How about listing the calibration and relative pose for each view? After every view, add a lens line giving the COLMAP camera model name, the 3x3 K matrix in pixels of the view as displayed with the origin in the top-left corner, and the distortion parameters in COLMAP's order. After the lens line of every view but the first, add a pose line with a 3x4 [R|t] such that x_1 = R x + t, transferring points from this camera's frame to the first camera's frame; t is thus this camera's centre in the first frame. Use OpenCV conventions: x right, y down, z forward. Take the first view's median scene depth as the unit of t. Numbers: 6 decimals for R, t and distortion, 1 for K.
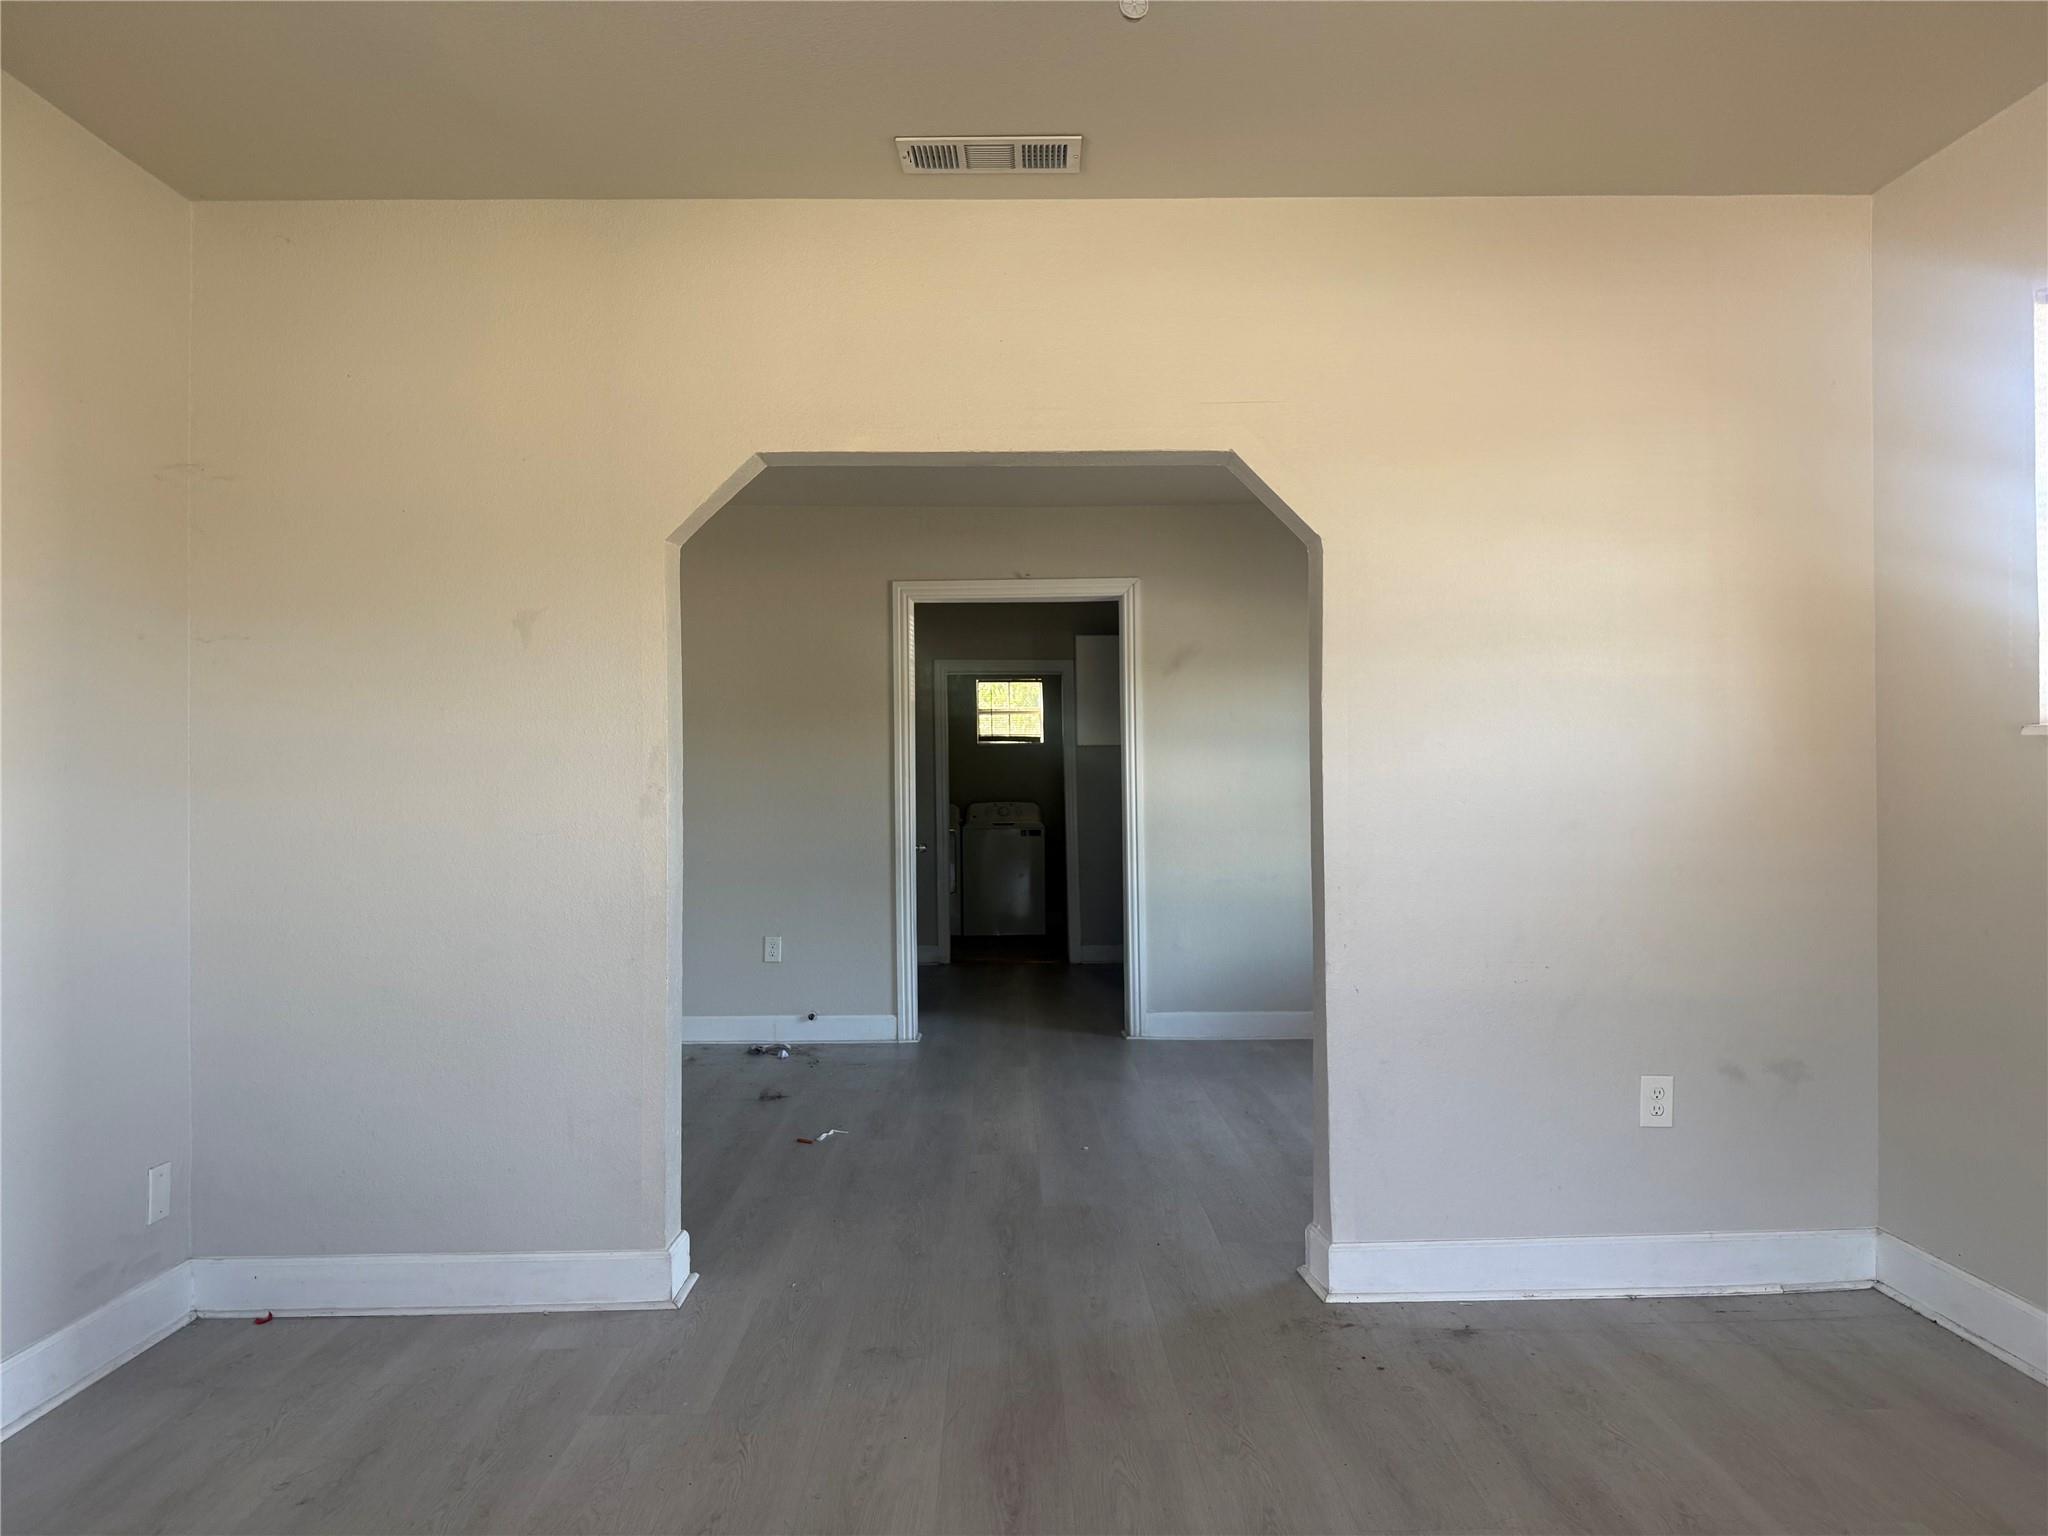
lens RADIAL K [[1445.0, 0, 1024.0], [0, 1445.0, 768.0], [0, 0, 1]] dist [0.081016, -0.125729]
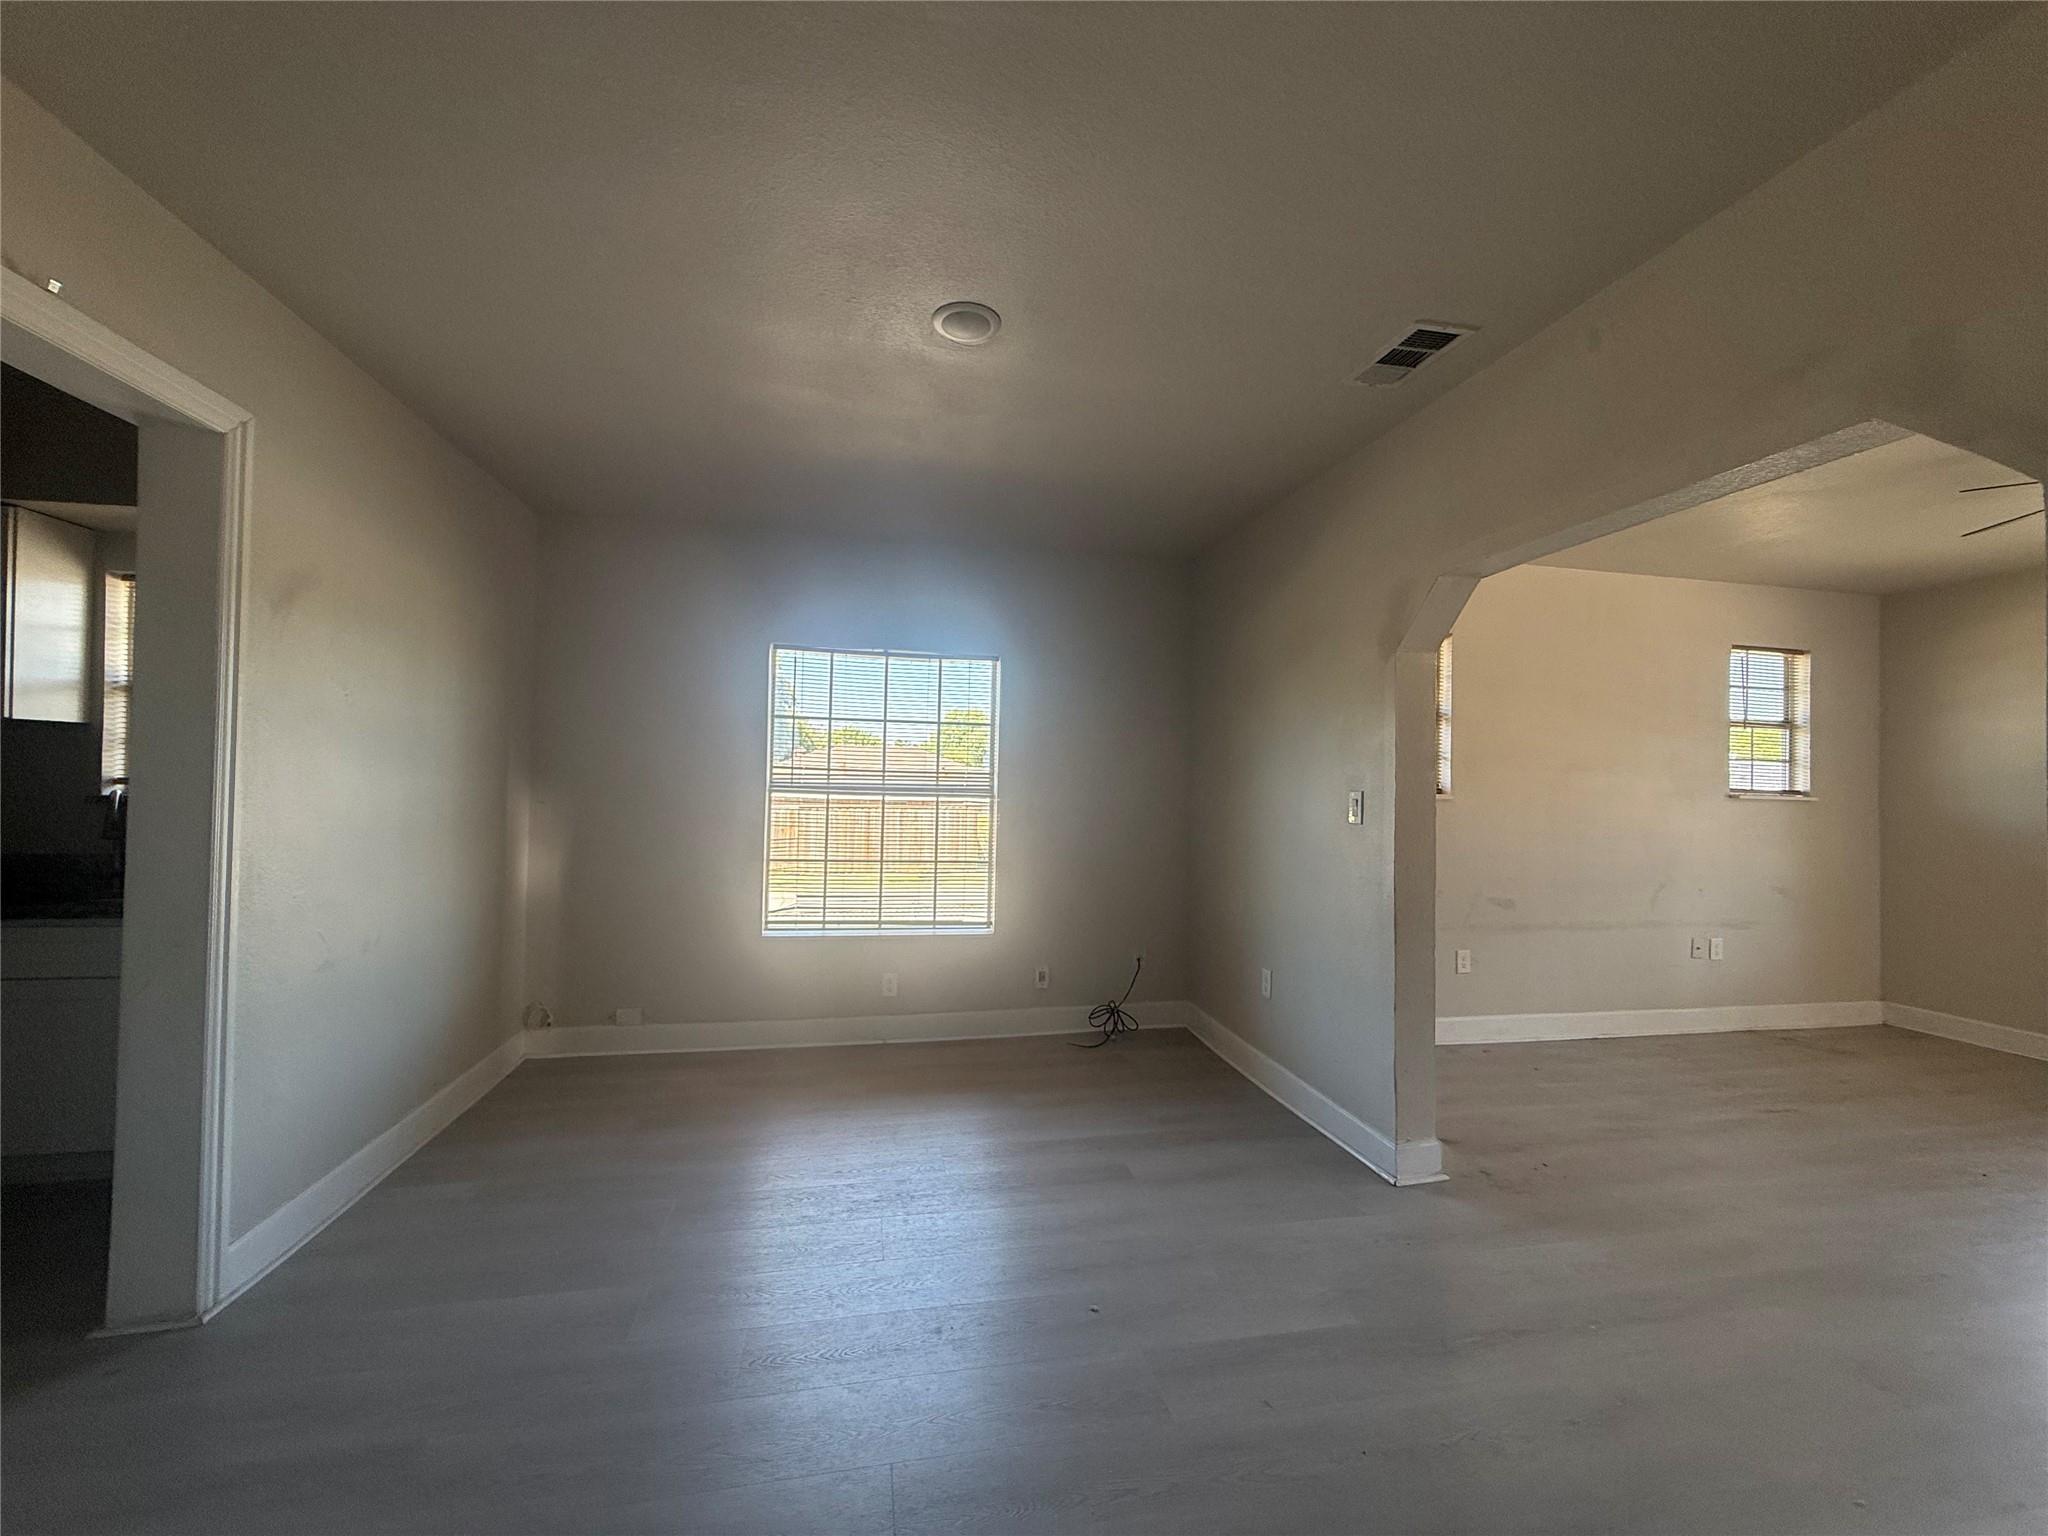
lens RADIAL K [[812.0, 0, 1024.0], [0, 812.0, 768.0], [0, 0, 1]] dist [0.000689, 0.000274]
pose [[-0.175388, 0.041970, 0.983604, -0.415112], [-0.020948, 0.998706, -0.046349, 0.006523], [-0.984277, -0.028734, -0.174281, 1.238175]]
